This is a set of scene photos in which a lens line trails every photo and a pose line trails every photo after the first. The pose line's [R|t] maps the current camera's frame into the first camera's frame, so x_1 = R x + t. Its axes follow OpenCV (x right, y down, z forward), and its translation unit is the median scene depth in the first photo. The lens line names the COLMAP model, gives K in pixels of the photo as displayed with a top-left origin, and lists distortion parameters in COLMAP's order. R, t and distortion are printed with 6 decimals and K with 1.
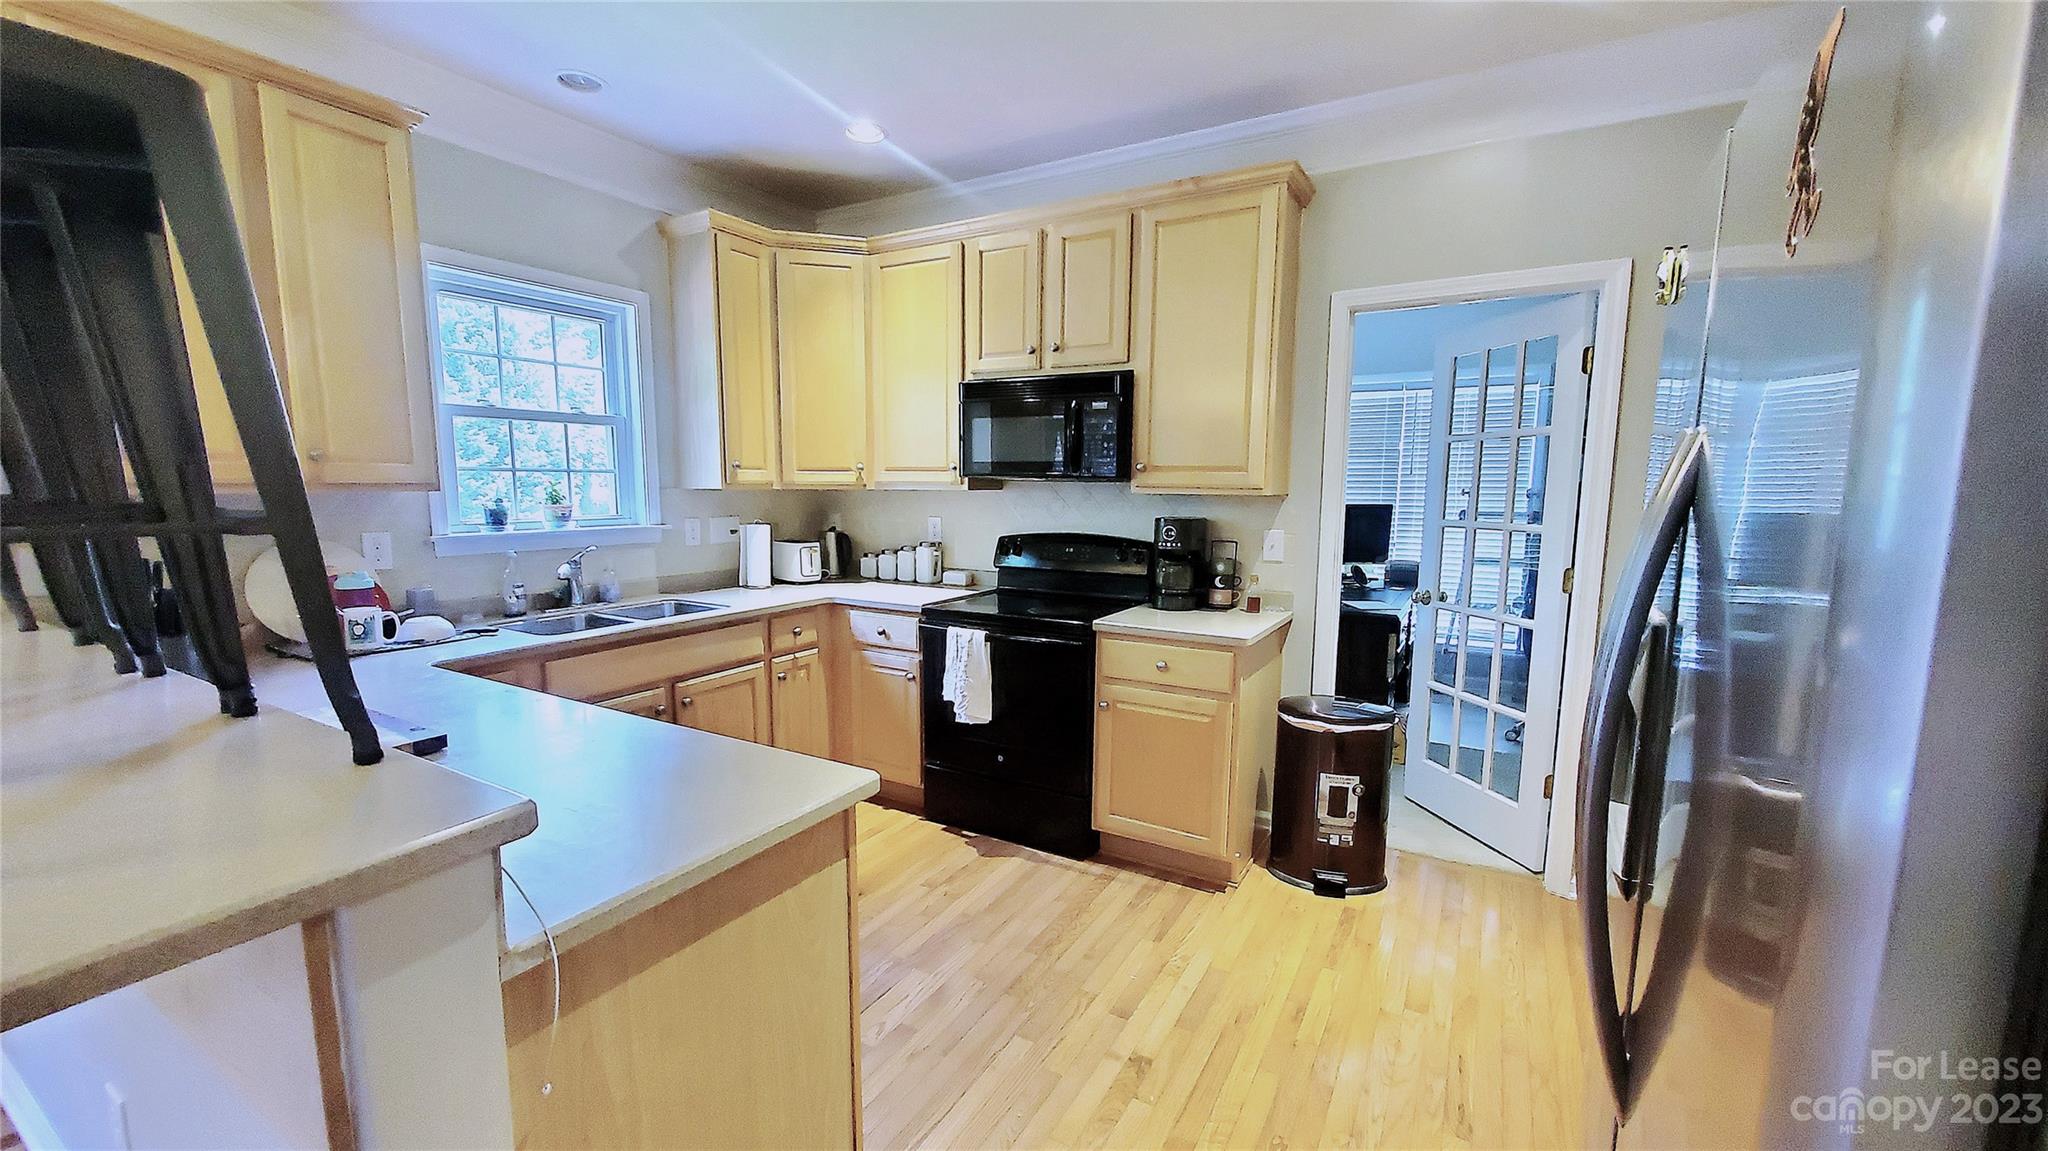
lens RADIAL K [[813.4, 0, 1036.1], [0, 813.4, 593.3], [0, 0, 1]] dist [-0.000878, 0.000289]
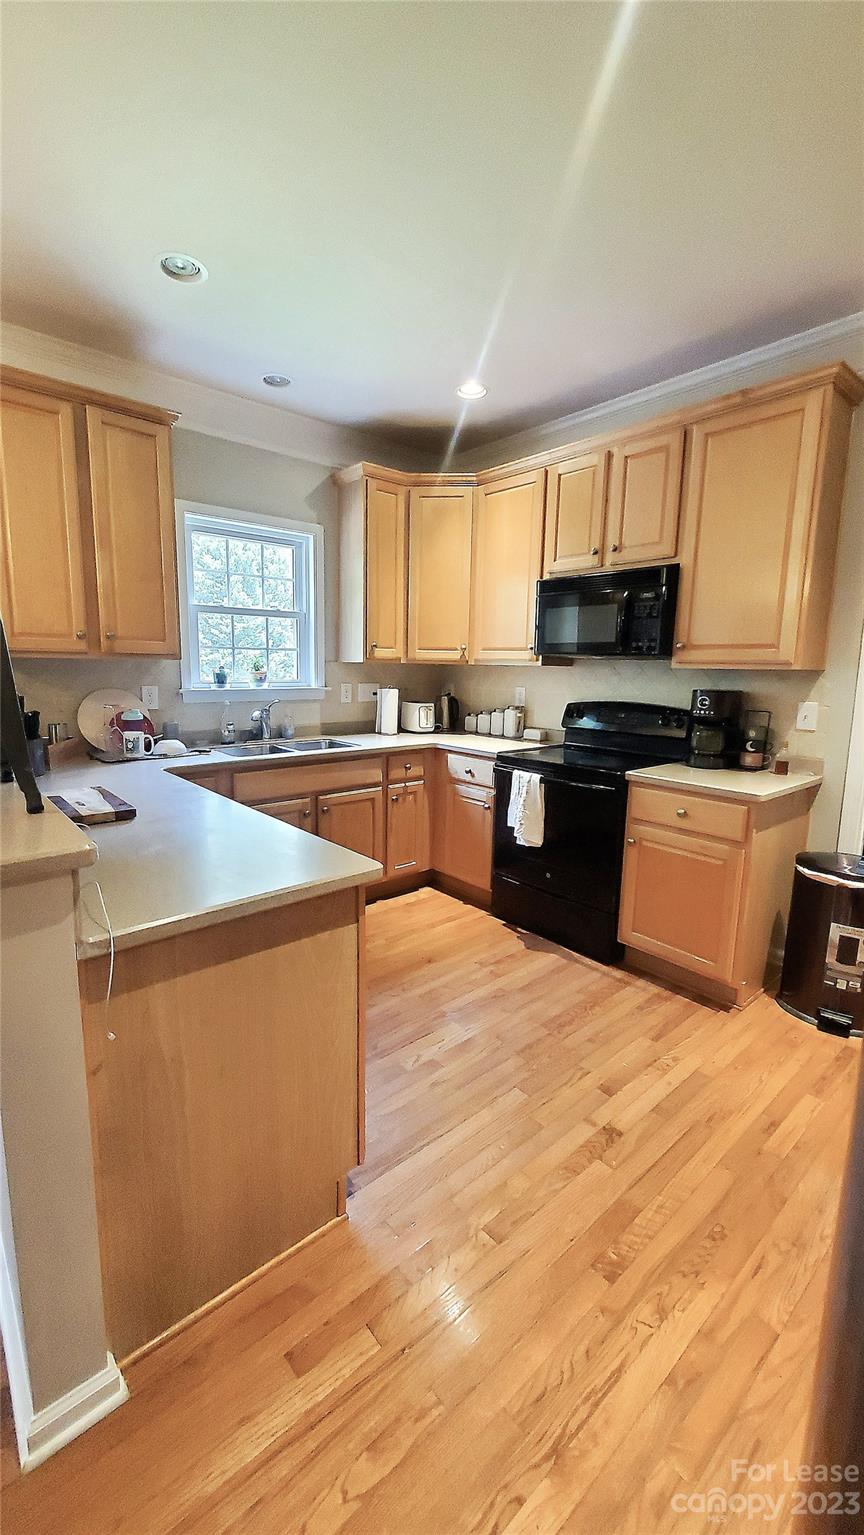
lens RADIAL K [[616.9, 0, 436.7], [0, 616.9, 763.6], [0, 0, 1]] dist [0.002520, 0.000094]
pose [[0.944009, 0.060152, -0.324389, 0.098265], [-0.053822, 0.998145, 0.028458, 0.010199], [0.325499, -0.009406, 0.945496, 0.032759]]
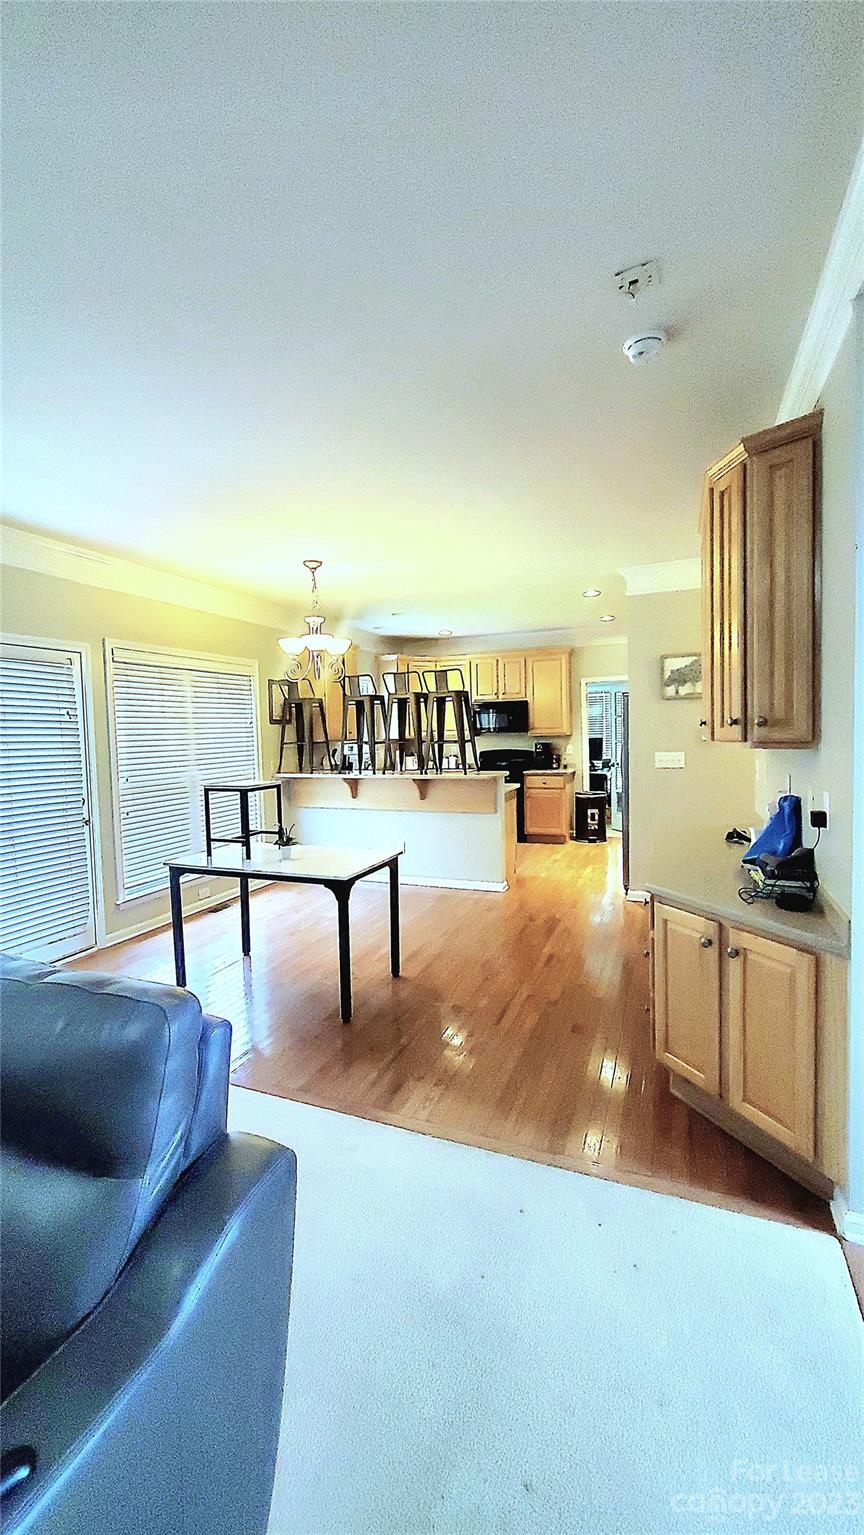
lens RADIAL K [[616.9, 0, 423.7], [0, 616.9, 743.5], [0, 0, 1]] dist [0.002520, 0.000094]
pose [[0.991880, -0.019364, 0.125691, -0.704871], [0.032390, 0.994212, -0.102438, 0.175803], [-0.122980, 0.105678, 0.986767, -1.631361]]
